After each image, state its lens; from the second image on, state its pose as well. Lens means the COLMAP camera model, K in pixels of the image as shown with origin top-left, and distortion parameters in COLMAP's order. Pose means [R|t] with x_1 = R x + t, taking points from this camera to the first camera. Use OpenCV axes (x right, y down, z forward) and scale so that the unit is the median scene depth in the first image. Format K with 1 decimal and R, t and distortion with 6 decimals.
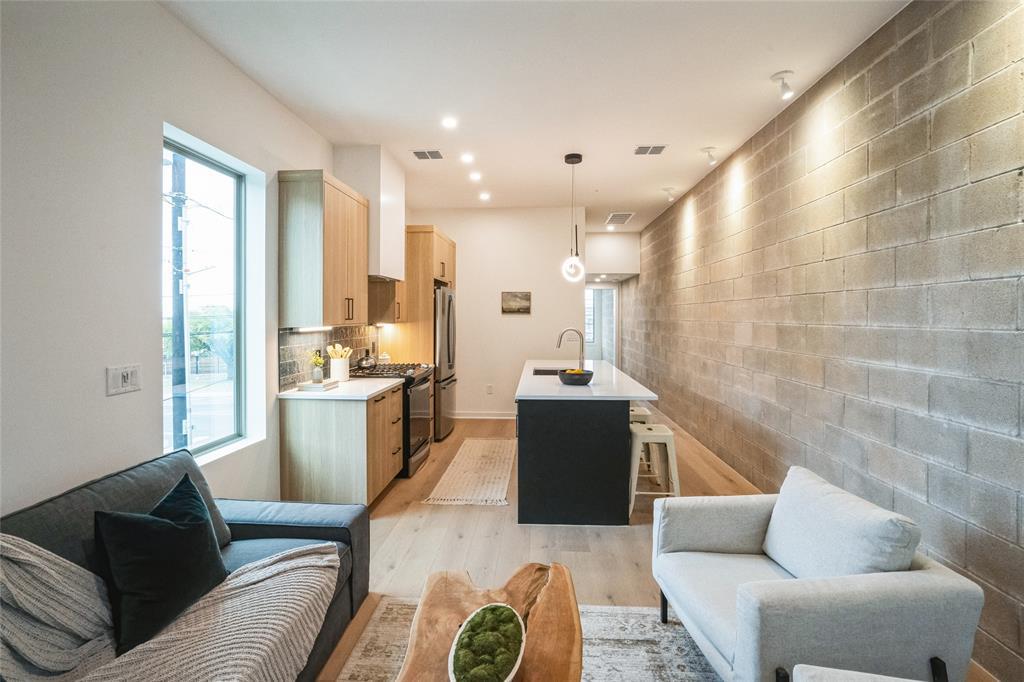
lens RADIAL K [[476.3, 0, 514.2], [0, 476.3, 316.4], [0, 0, 1]] dist [-0.046728, 0.023281]
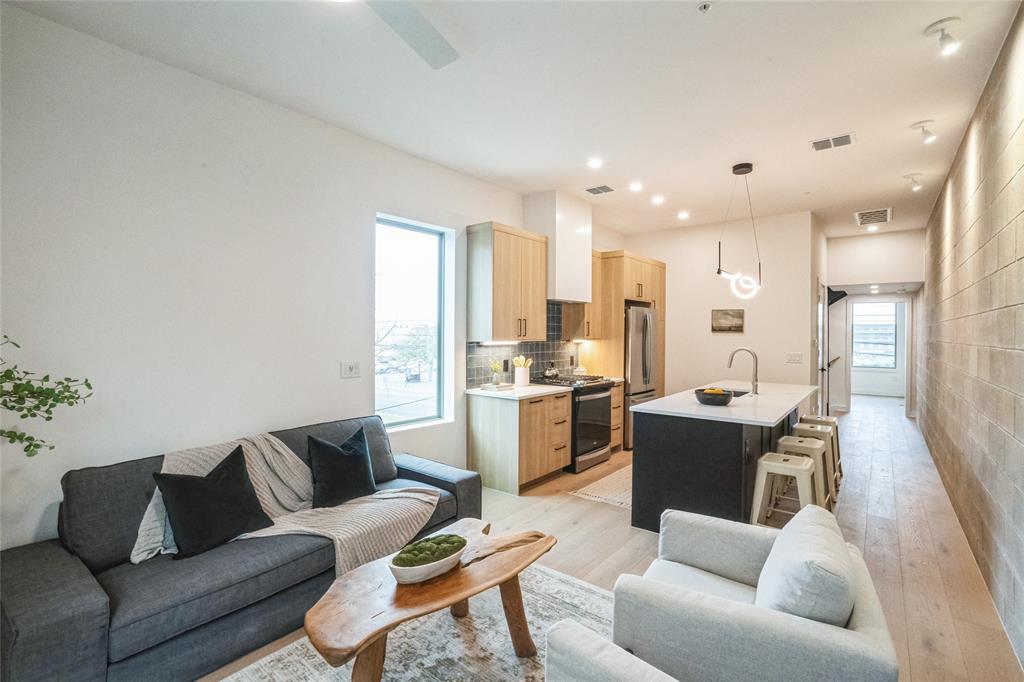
lens RADIAL K [[470.2, 0, 511.7], [0, 470.2, 334.1], [0, 0, 1]] dist [-0.046309, 0.023769]
pose [[0.814615, 0.007202, -0.579957, 0.343483], [-0.007365, 0.999971, 0.002073, -0.001257], [0.579955, 0.002582, 0.814645, -0.025102]]
